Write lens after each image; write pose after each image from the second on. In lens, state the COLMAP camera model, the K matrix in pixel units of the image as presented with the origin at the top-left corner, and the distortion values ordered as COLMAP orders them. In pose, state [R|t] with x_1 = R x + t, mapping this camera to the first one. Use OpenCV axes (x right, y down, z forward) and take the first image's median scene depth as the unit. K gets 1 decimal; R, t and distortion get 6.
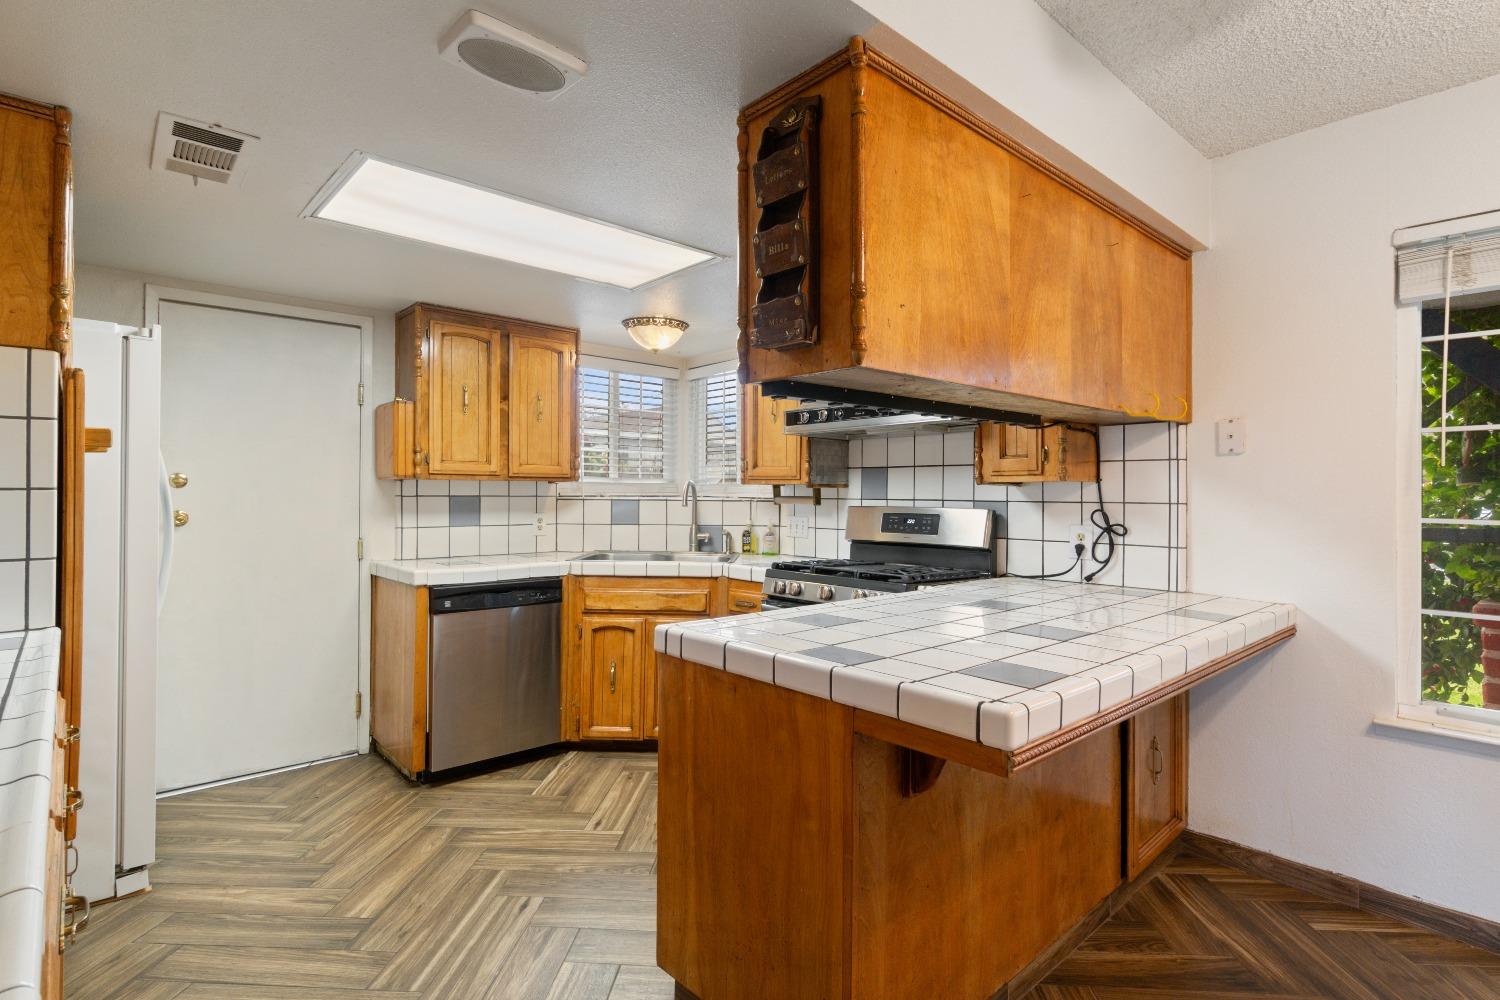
lens RADIAL K [[747.6, 0, 752.9], [0, 747.6, 490.4], [0, 0, 1]] dist [-0.000669, -0.000731]
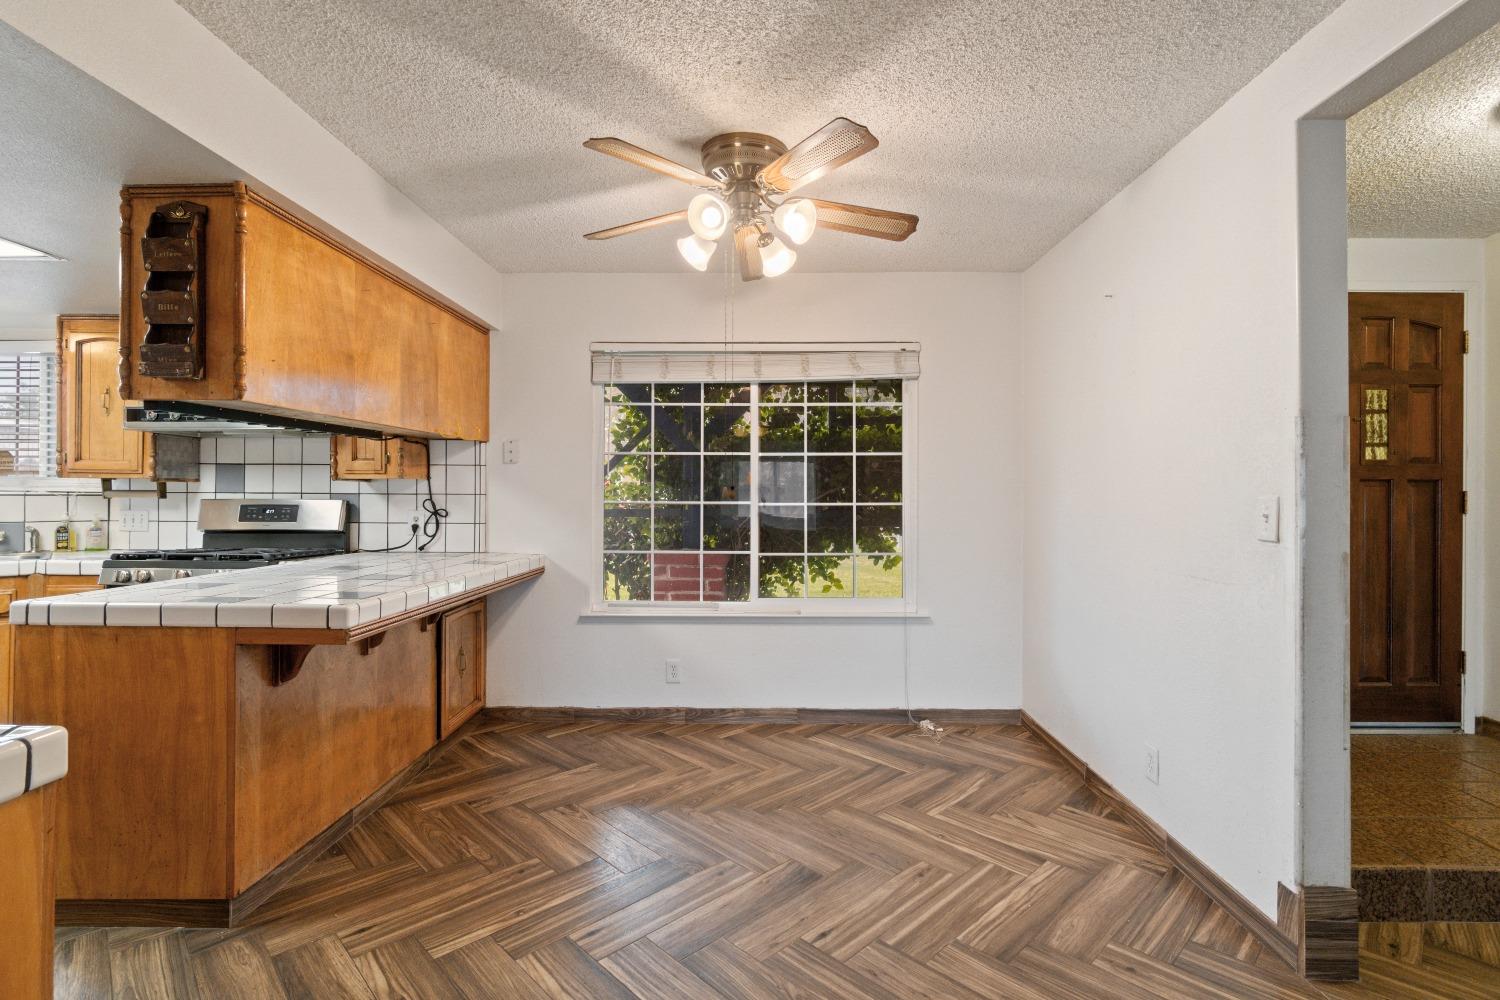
lens RADIAL K [[708.2, 0, 765.3], [0, 708.2, 490.4], [0, 0, 1]] dist [-0.010533, 0.000710]
pose [[0.671660, 0.000776, 0.740859, -0.104582], [-0.004089, 0.999988, 0.002660, 0.003416], [-0.740848, -0.004816, 0.671656, -0.387389]]
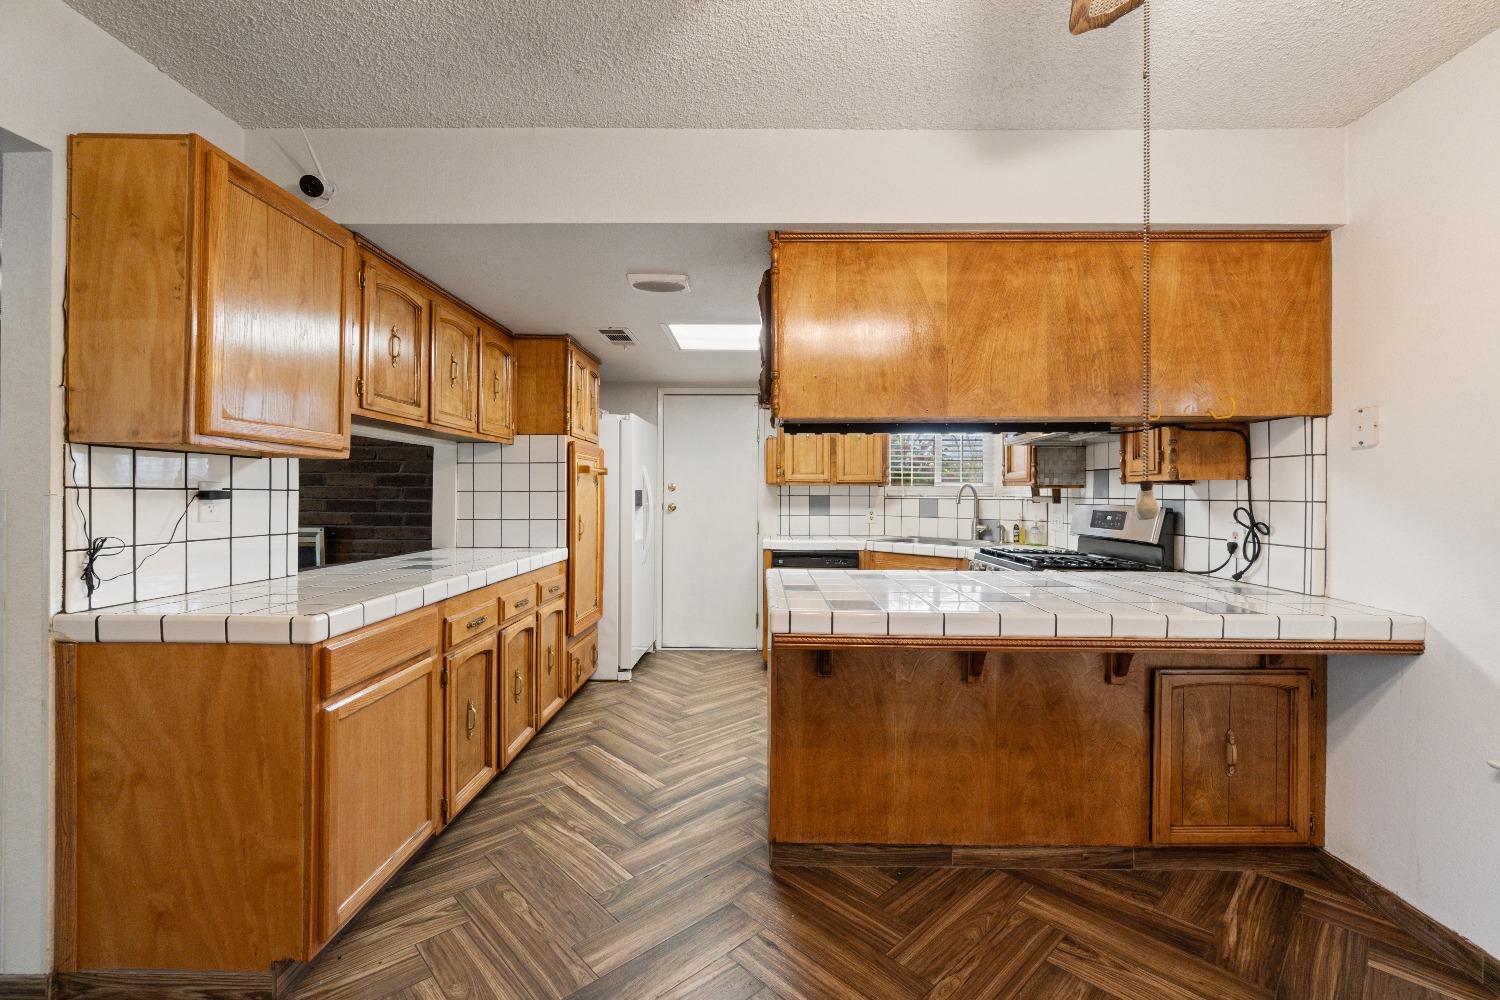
lens RADIAL K [[640.6, 0, 753.4], [0, 640.6, 495.8], [0, 0, 1]] dist [-0.004474, 0.000536]
pose [[0.728741, -0.000527, -0.684789, 0.597337], [0.002464, 0.999995, 0.001852, 0.007088], [0.684785, -0.003037, 0.728739, -0.068304]]
